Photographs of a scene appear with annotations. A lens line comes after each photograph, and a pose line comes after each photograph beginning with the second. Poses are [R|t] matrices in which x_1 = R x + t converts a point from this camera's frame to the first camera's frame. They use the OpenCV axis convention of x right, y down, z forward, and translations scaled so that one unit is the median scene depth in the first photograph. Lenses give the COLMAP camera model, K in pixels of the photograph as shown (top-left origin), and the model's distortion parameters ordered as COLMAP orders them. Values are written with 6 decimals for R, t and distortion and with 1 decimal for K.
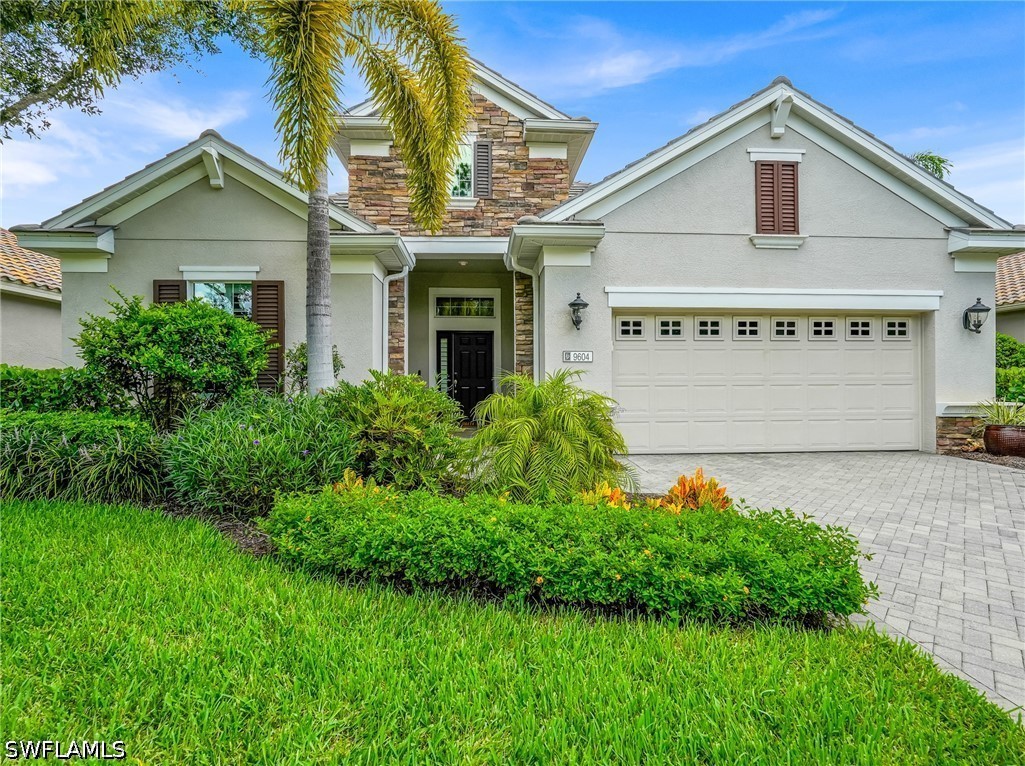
lens RADIAL K [[522.6, 0, 509.8], [0, 522.6, 380.4], [0, 0, 1]] dist [-0.002103, -0.000144]
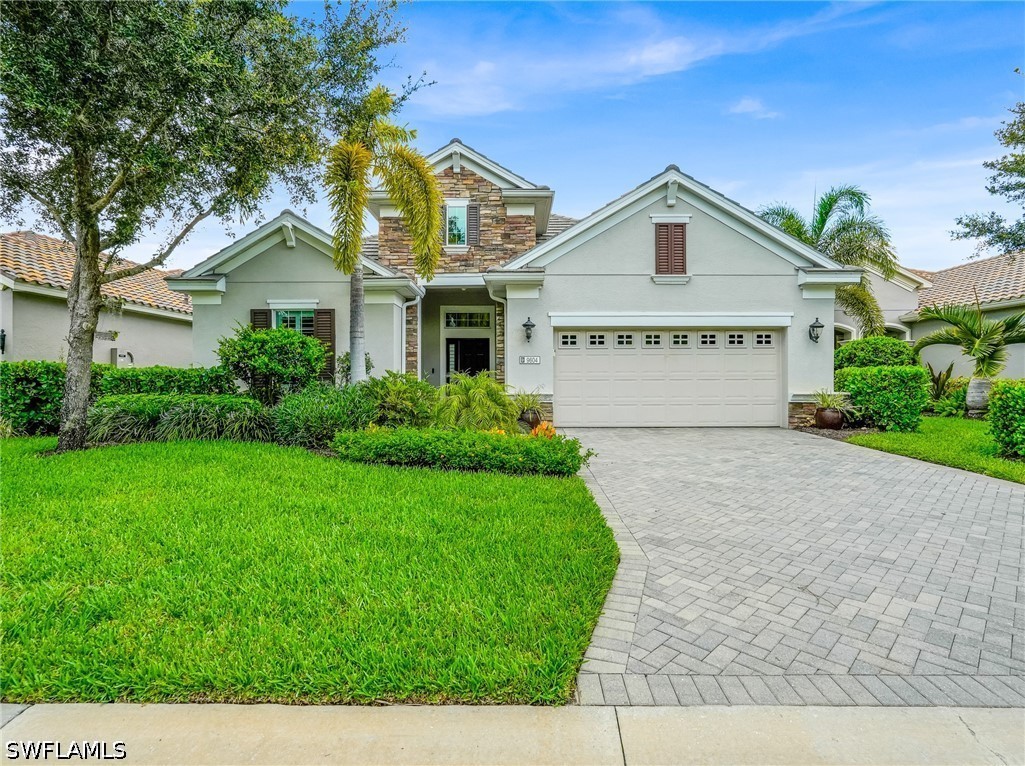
lens RADIAL K [[522.6, 0, 509.8], [0, 522.6, 380.4], [0, 0, 1]] dist [-0.002103, -0.000144]
pose [[0.997384, 0.001750, -0.072261, 0.175688], [-0.001239, 0.999974, 0.007117, 0.001320], [0.072271, -0.007009, 0.997360, -0.458097]]
